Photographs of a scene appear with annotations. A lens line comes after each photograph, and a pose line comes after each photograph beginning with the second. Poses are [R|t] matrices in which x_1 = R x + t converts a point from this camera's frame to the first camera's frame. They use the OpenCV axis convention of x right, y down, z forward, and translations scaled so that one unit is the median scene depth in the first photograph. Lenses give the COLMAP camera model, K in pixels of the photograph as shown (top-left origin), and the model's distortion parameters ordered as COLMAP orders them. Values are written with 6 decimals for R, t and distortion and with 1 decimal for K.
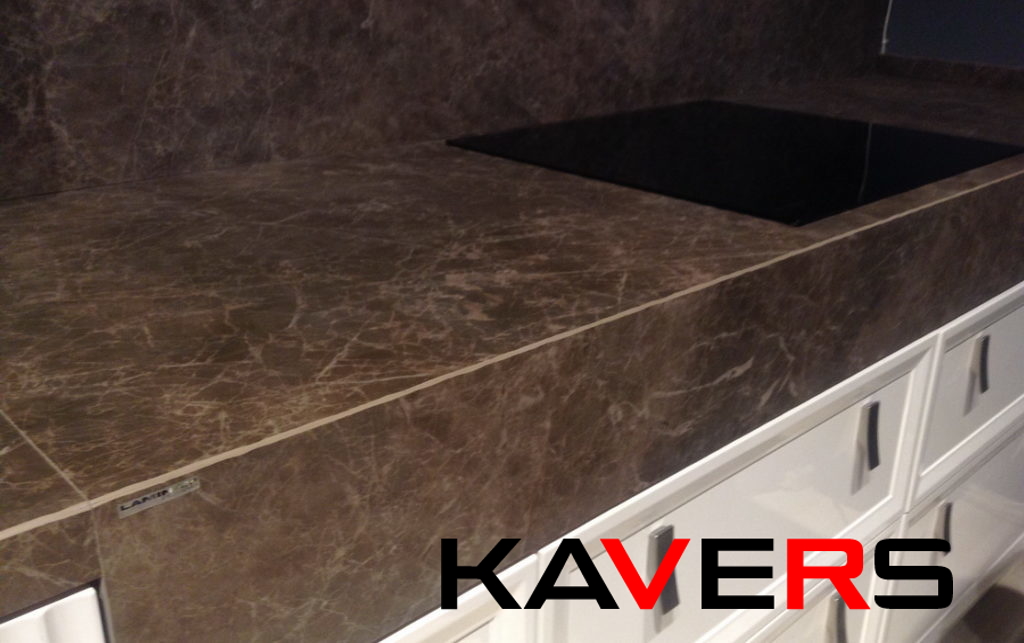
lens RADIAL K [[954.6, 0, 512.0], [0, 954.6, 321.5], [0, 0, 1]] dist [0.050910, -0.014080]
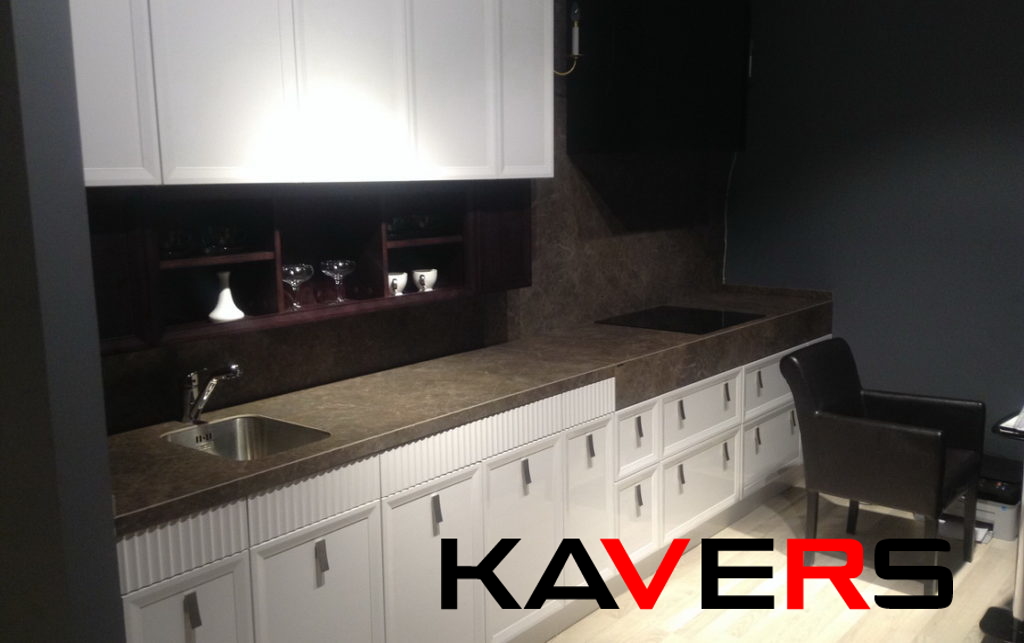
lens RADIAL K [[954.6, 0, 512.0], [0, 954.6, 321.5], [0, 0, 1]] dist [0.050910, -0.014080]
pose [[0.992286, -0.055395, 0.110902, -0.769479], [0.077700, 0.974993, -0.208209, 0.508730], [-0.096595, 0.215221, 0.971776, -2.339879]]
